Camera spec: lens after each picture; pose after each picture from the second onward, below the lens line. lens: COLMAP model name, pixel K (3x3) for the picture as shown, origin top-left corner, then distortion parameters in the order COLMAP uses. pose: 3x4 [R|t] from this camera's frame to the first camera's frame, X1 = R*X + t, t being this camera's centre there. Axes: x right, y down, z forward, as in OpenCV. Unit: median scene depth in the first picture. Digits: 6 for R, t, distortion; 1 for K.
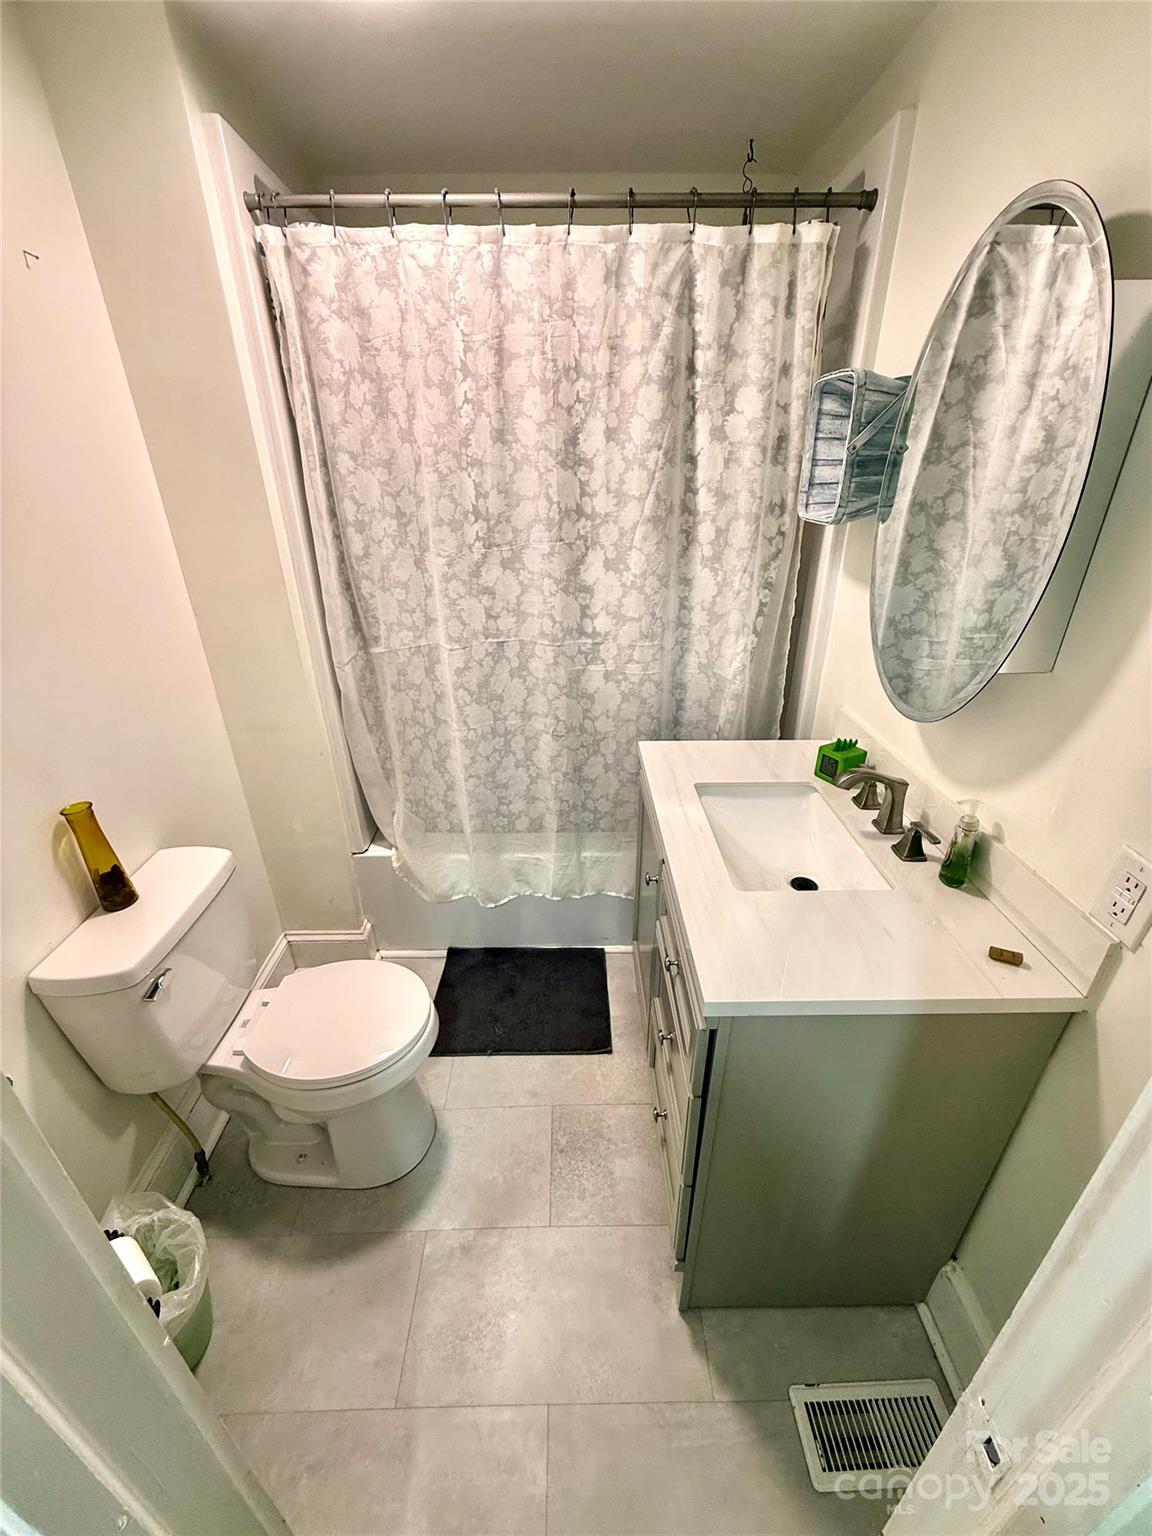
lens RADIAL K [[613.1, 0, 572.3], [0, 613.1, 767.9], [0, 0, 1]] dist [0.000336, -0.000201]
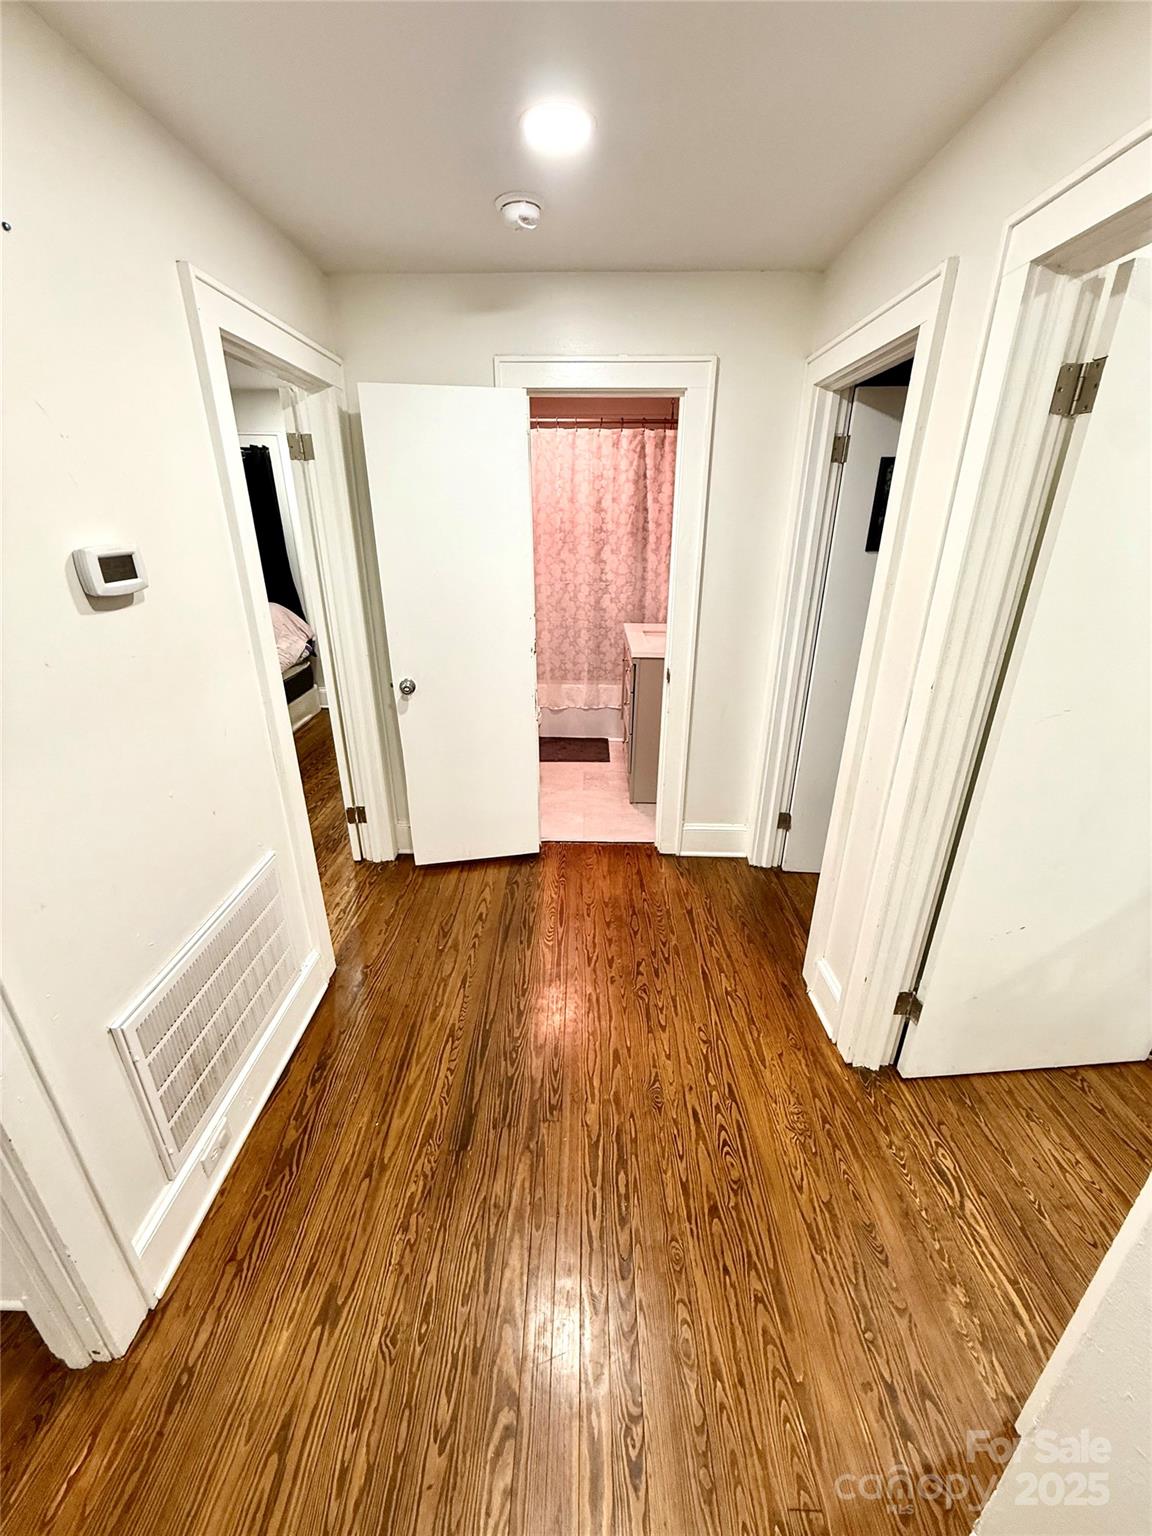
lens RADIAL K [[613.1, 0, 575.0], [0, 613.1, 776.6], [0, 0, 1]] dist [0.000336, -0.000201]
pose [[0.999427, 0.024838, -0.022973, -0.012807], [-0.025870, 0.998618, -0.045746, 0.703319], [0.021806, 0.046314, 0.998689, -1.449783]]
